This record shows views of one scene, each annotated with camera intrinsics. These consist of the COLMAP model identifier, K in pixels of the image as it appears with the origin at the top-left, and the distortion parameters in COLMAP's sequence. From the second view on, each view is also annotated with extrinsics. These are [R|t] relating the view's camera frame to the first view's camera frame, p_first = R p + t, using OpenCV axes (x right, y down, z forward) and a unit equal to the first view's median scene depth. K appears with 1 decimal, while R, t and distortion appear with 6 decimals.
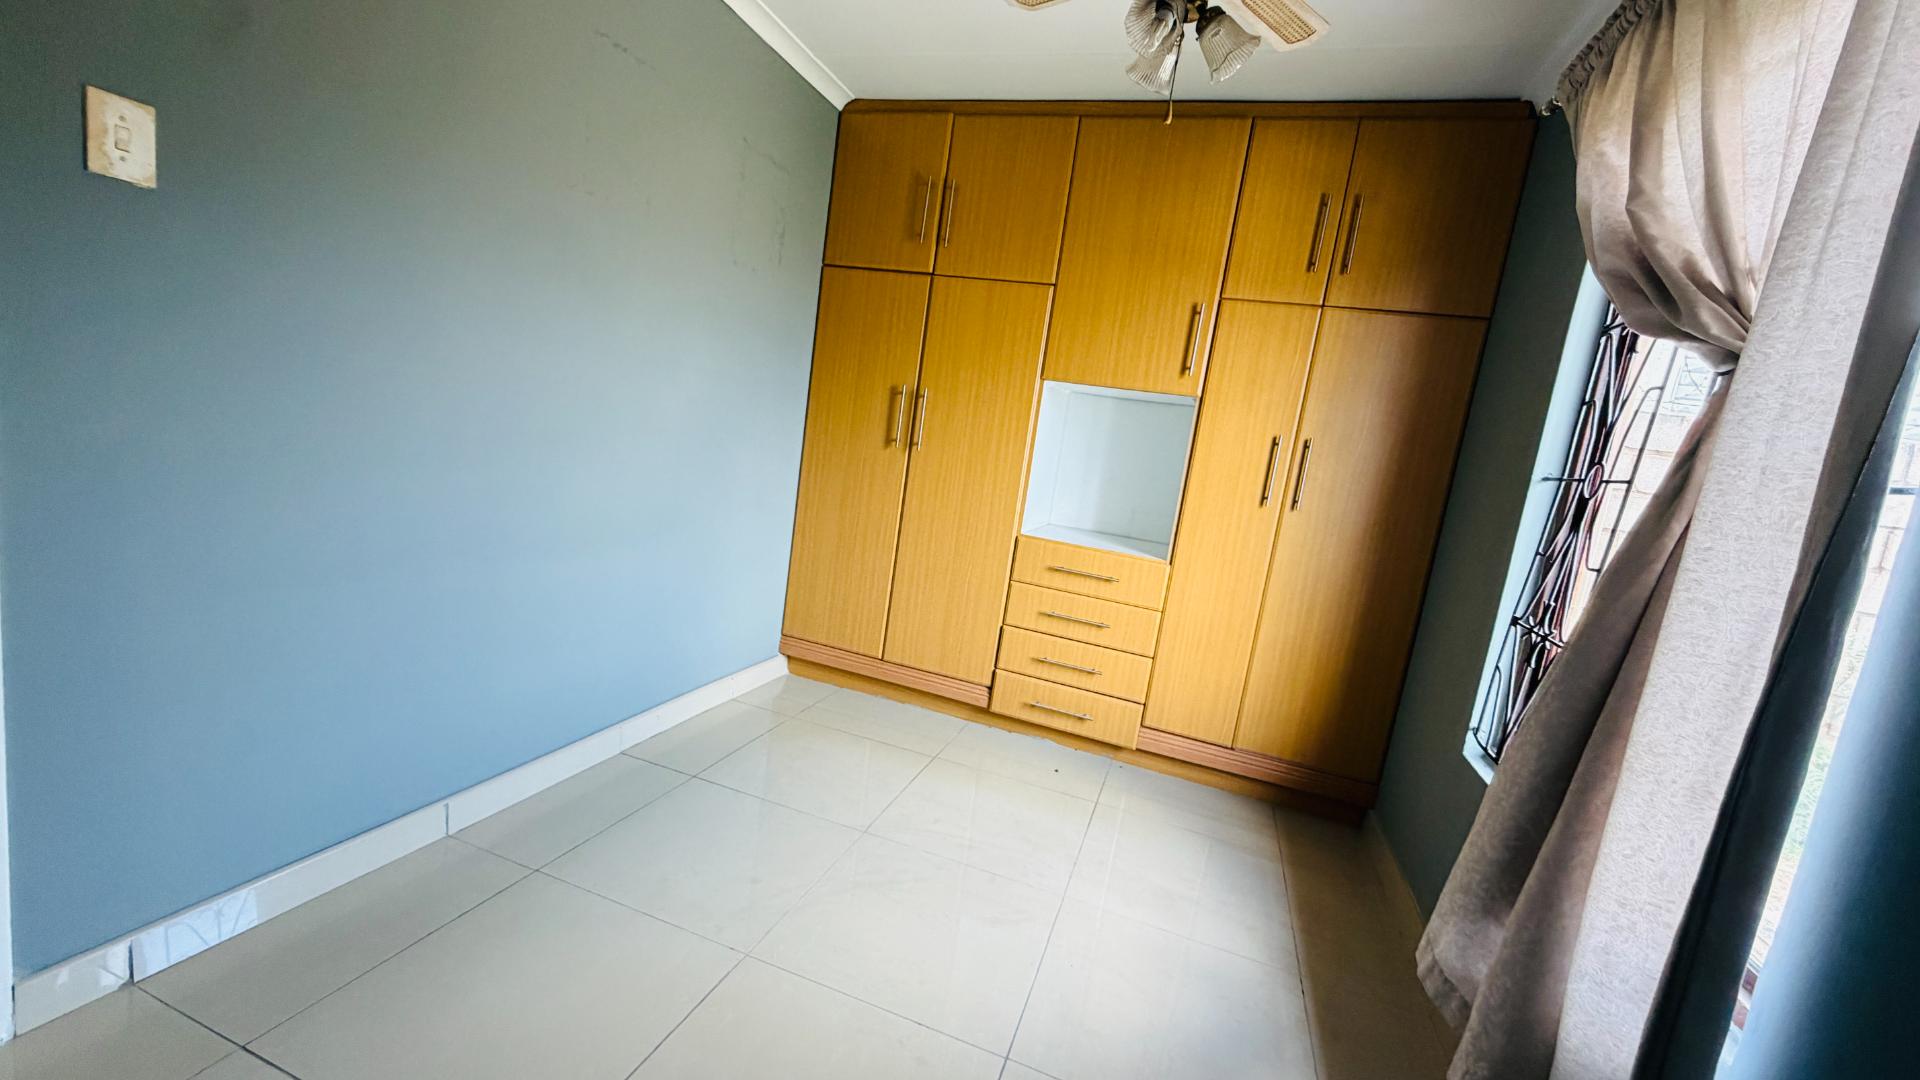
lens RADIAL K [[762.9, 0, 956.6], [0, 762.9, 540.4], [0, 0, 1]] dist [-0.002133, 0.000256]
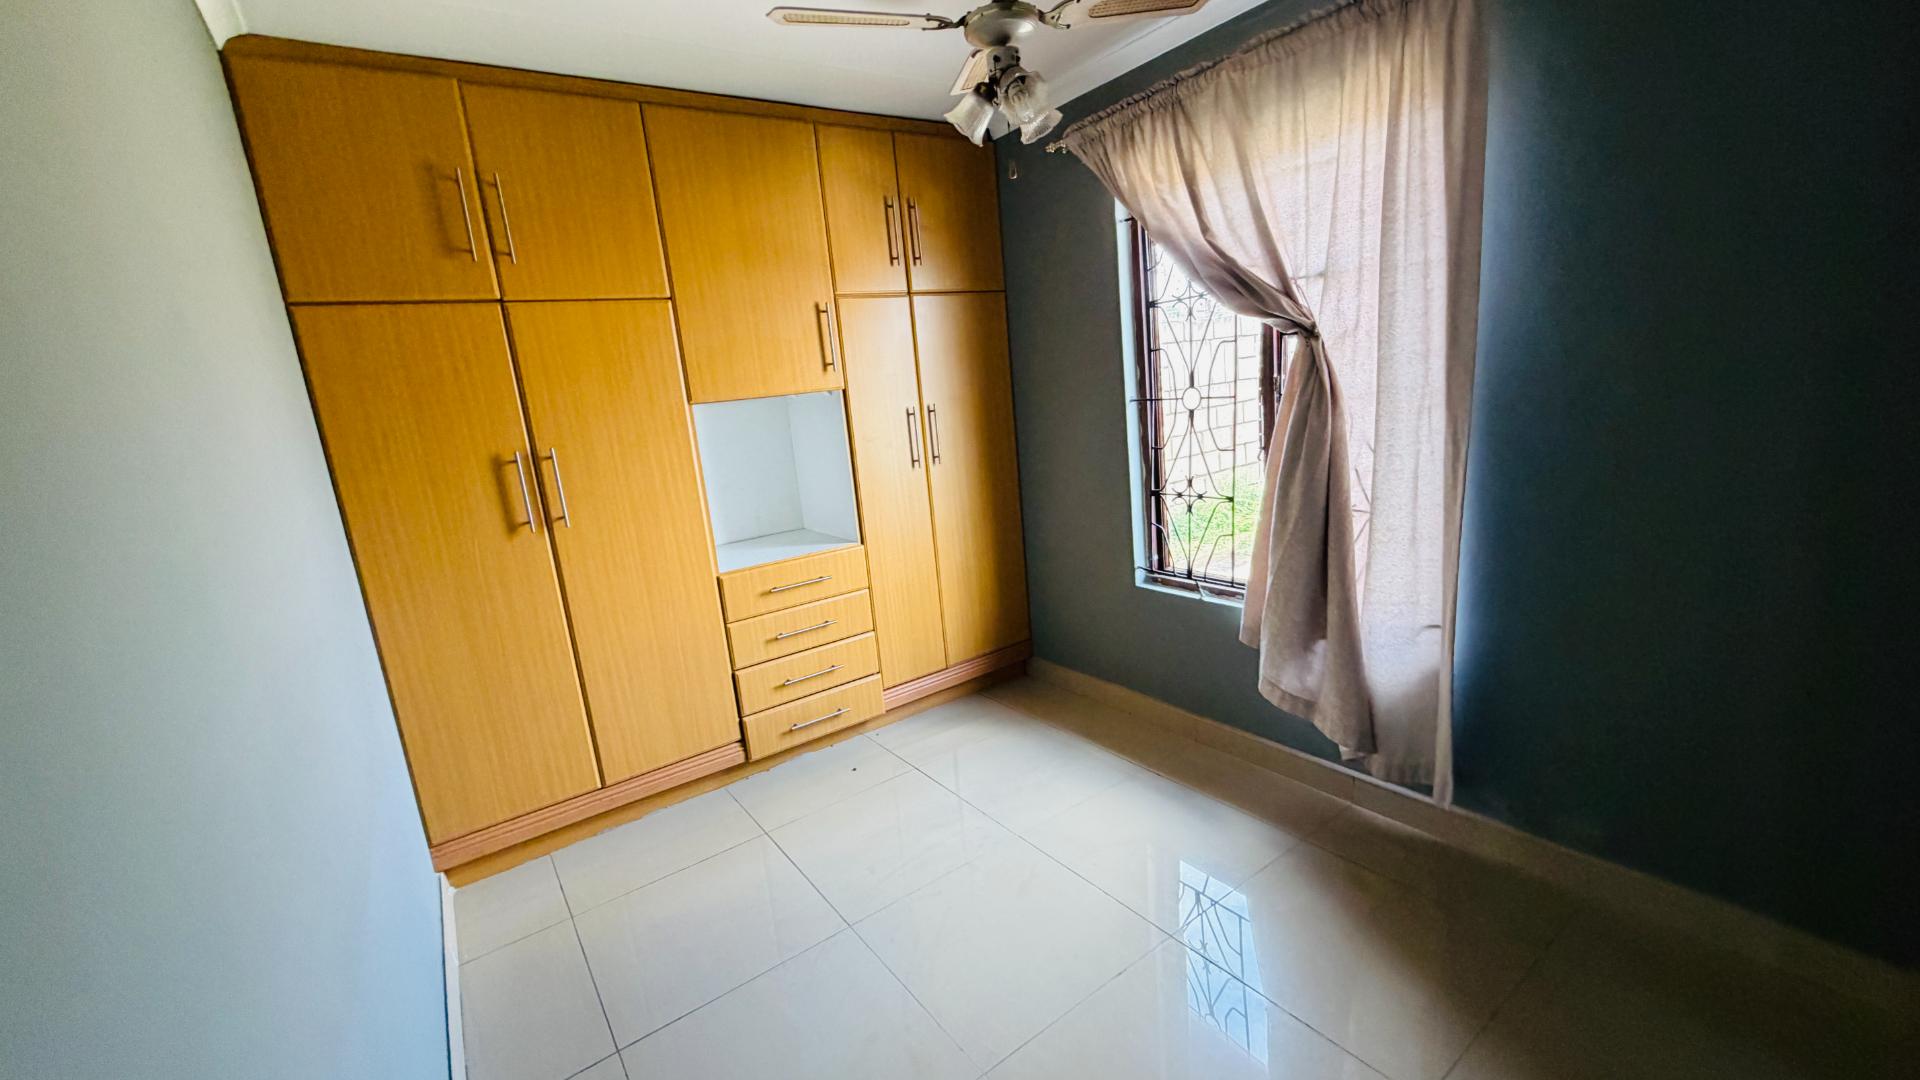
lens RADIAL K [[762.9, 0, 956.6], [0, 762.9, 540.4], [0, 0, 1]] dist [-0.002133, 0.000256]
pose [[0.558819, -0.355187, 0.749375, -0.432614], [0.292304, 0.930004, 0.222826, -0.167315], [-0.776067, 0.094526, 0.623526, 0.208658]]
